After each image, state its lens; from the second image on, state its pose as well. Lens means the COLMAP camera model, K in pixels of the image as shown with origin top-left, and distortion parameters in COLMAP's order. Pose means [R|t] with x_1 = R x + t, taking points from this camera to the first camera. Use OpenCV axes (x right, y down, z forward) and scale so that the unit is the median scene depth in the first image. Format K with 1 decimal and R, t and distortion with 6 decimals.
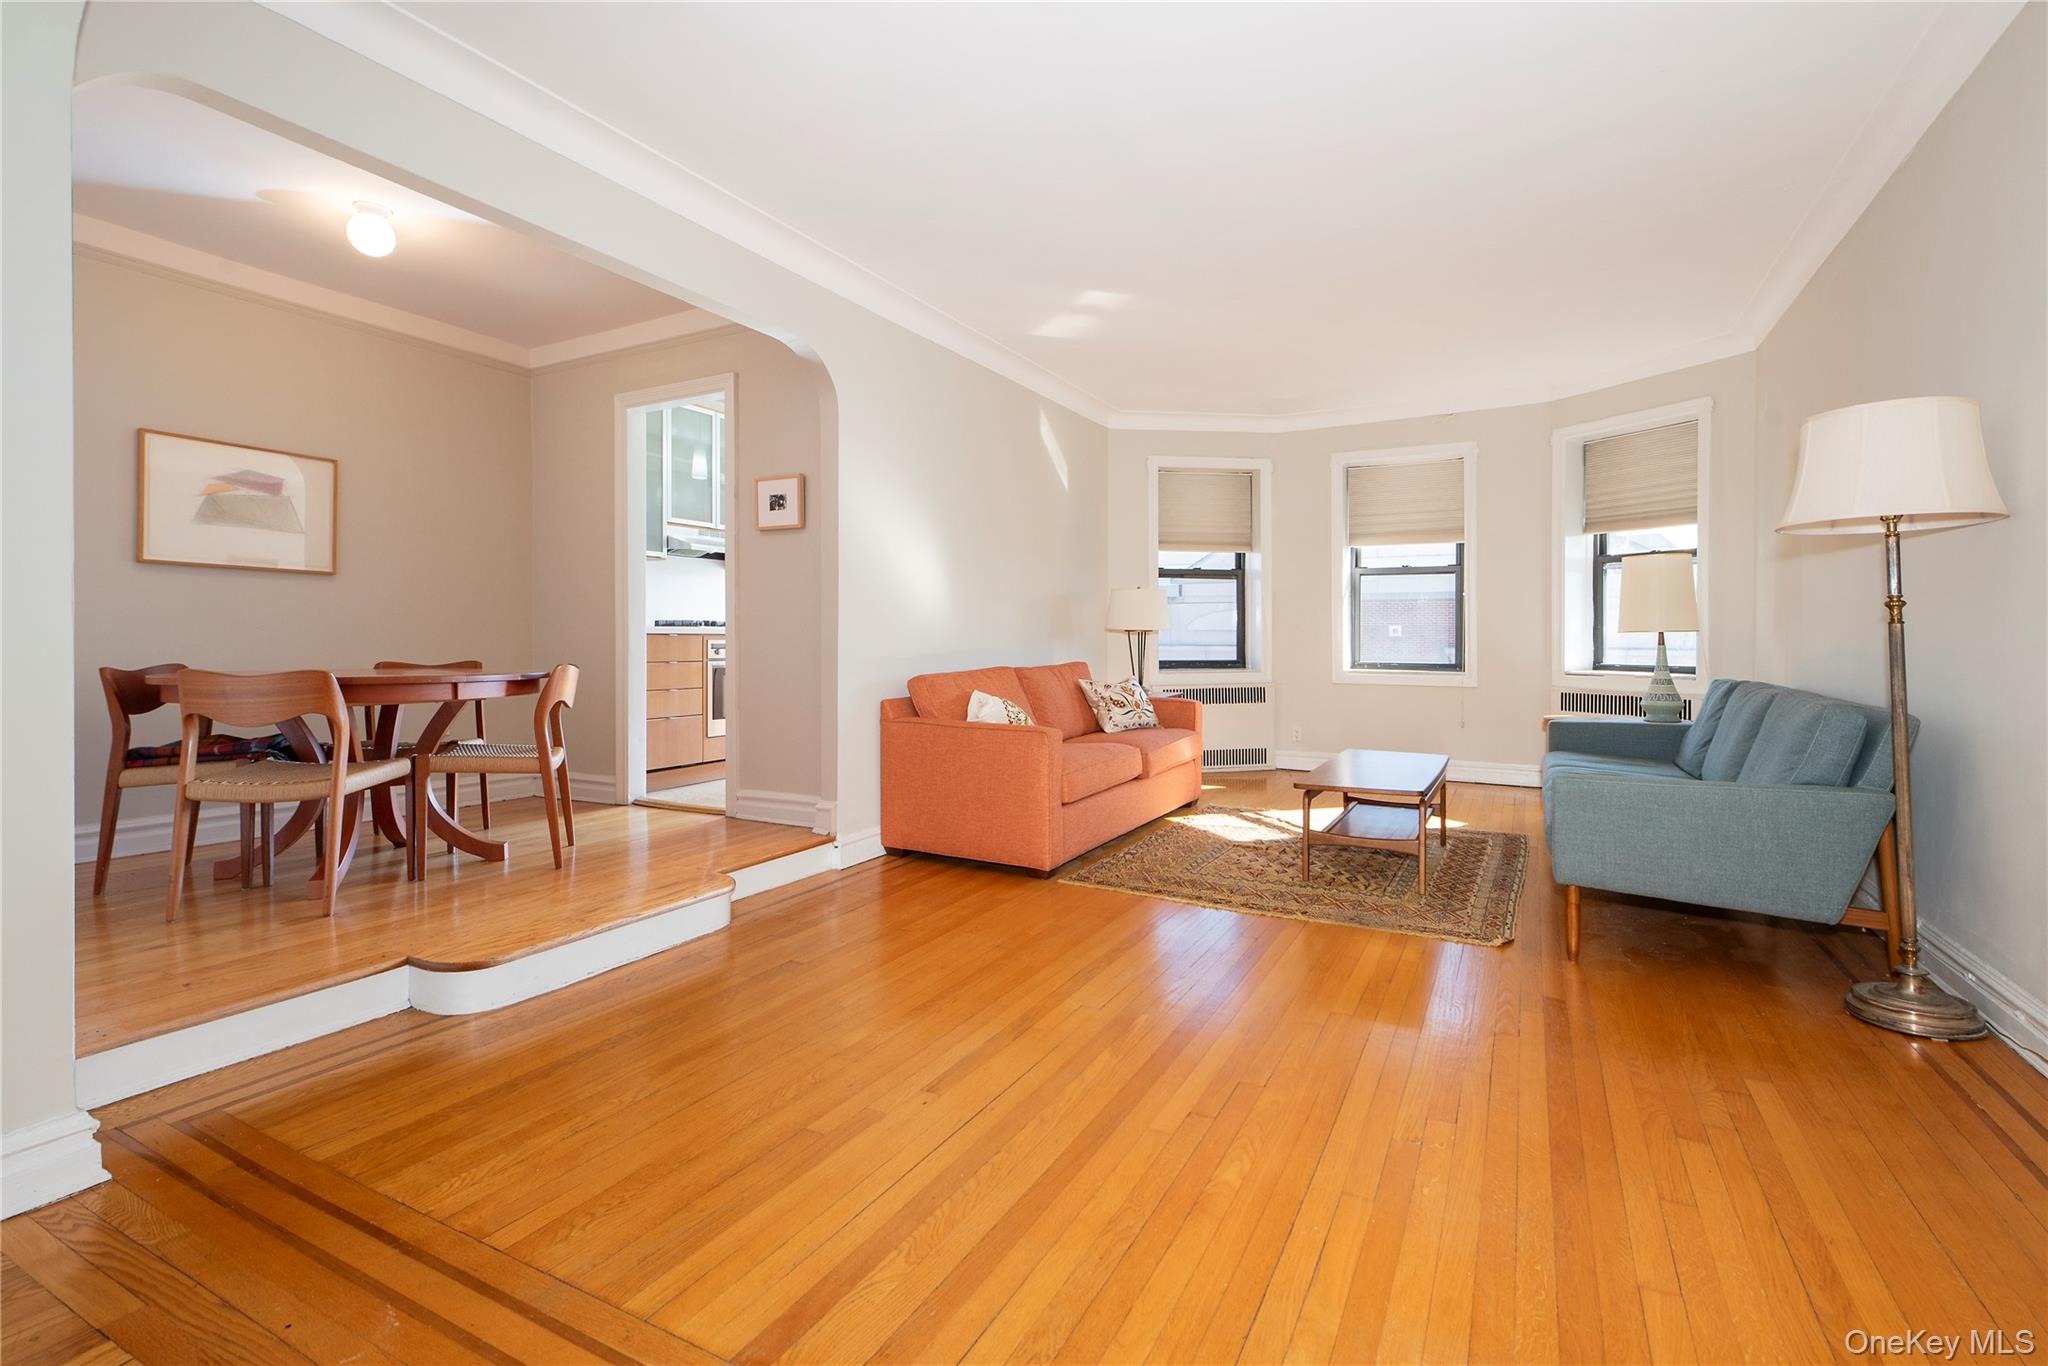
lens RADIAL K [[930.1, 0, 1025.2], [0, 930.1, 641.5], [0, 0, 1]] dist [0.000622, 0.000165]
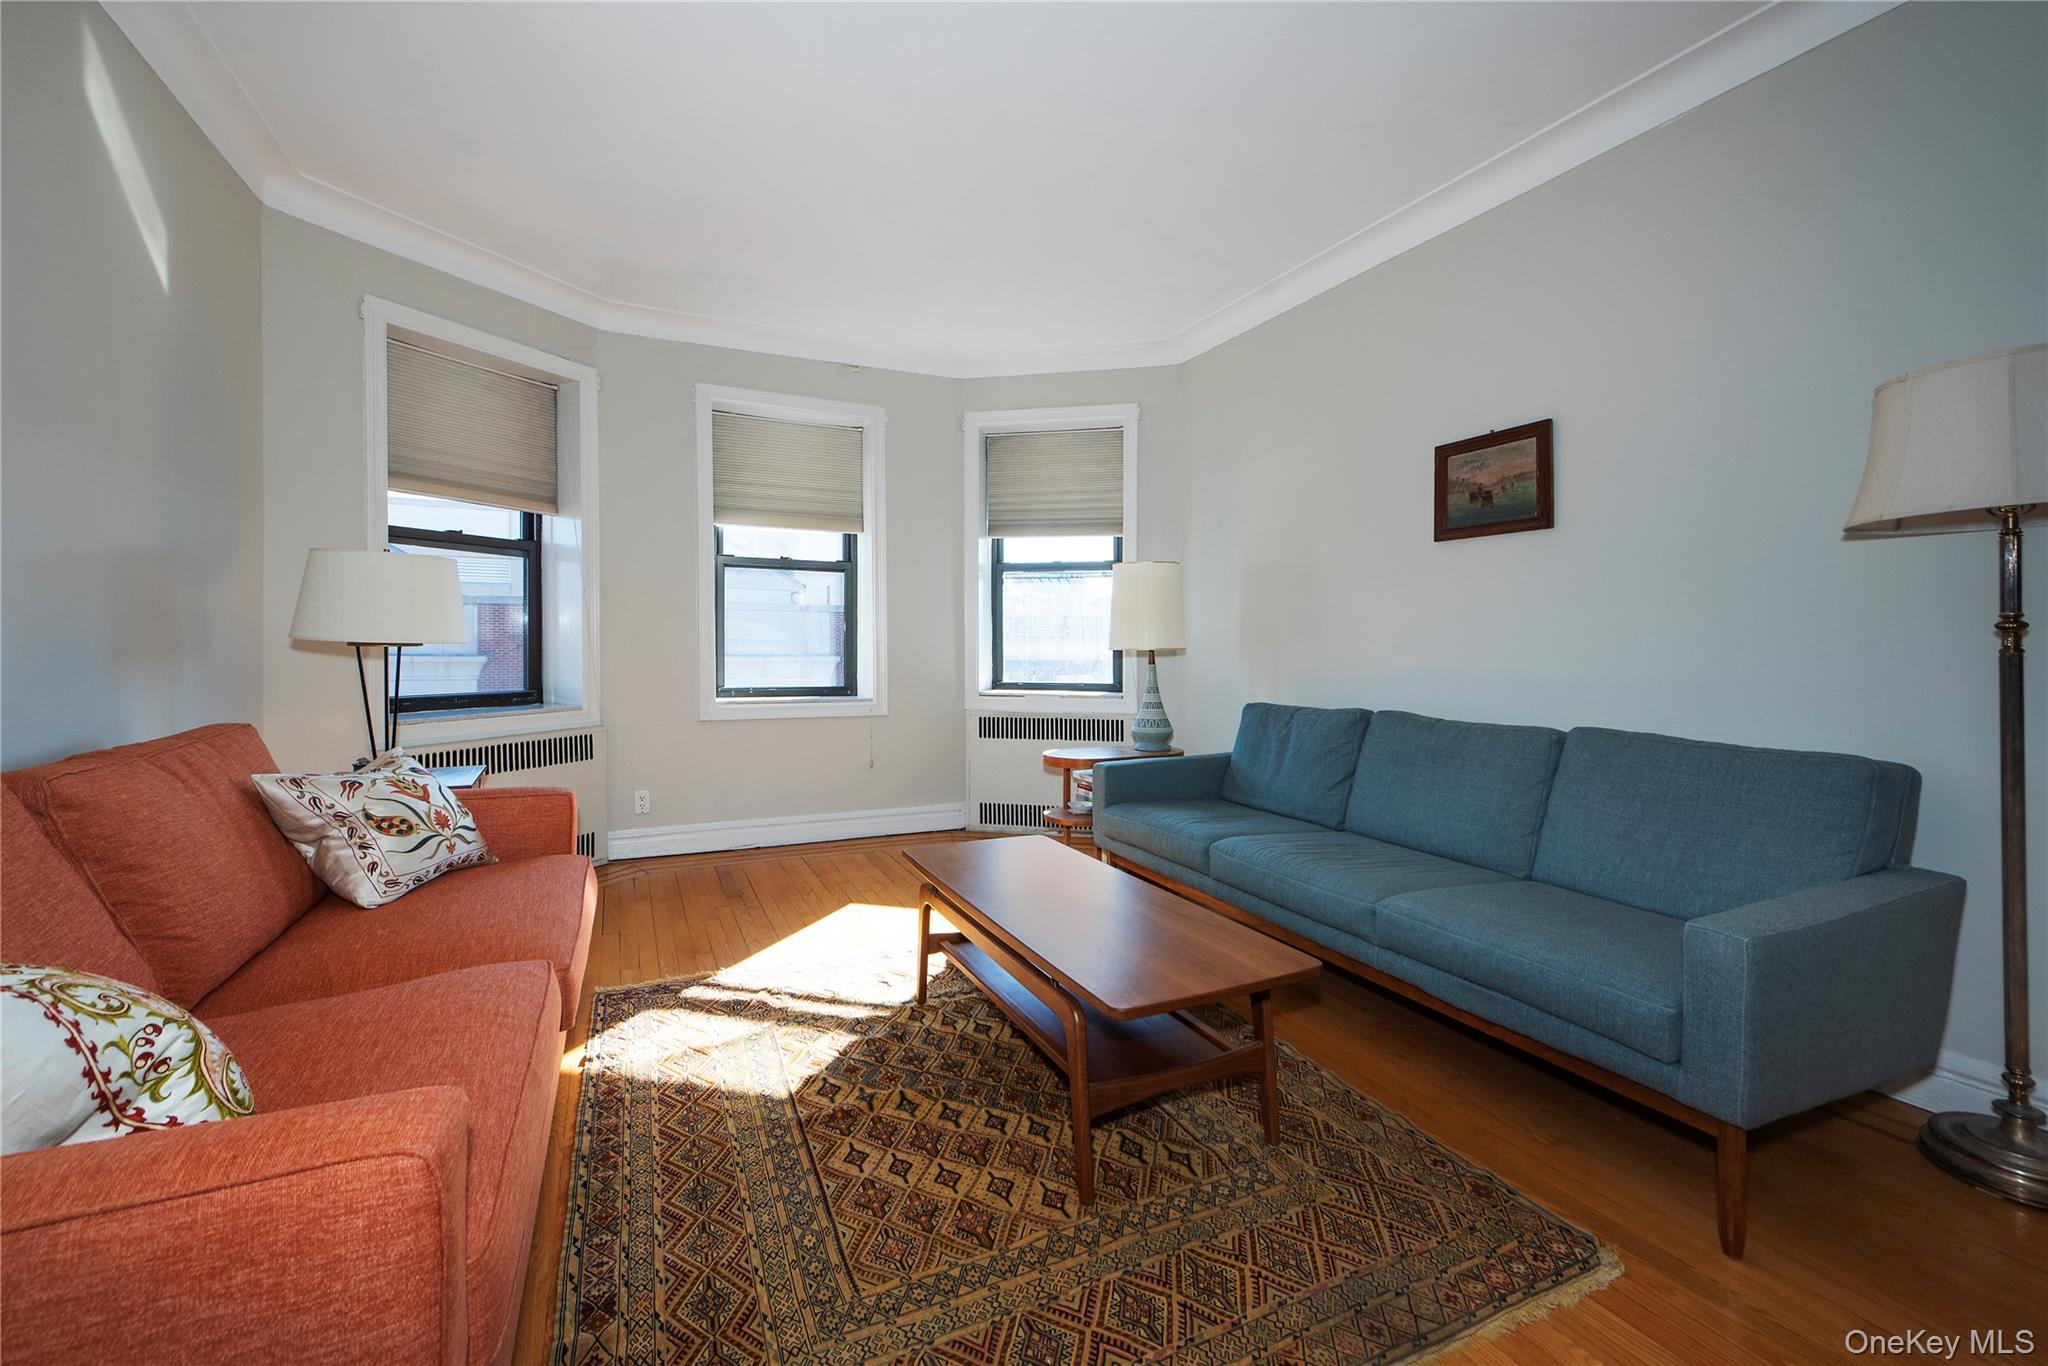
lens RADIAL K [[854.4, 0, 1030.2], [0, 854.4, 642.7], [0, 0, 1]] dist [0.010689, -0.000046]
pose [[0.580814, 0.002172, 0.814033, -0.038249], [-0.001115, 0.999998, -0.001873, -0.011824], [-0.814035, 0.000180, 0.580815, 0.446956]]
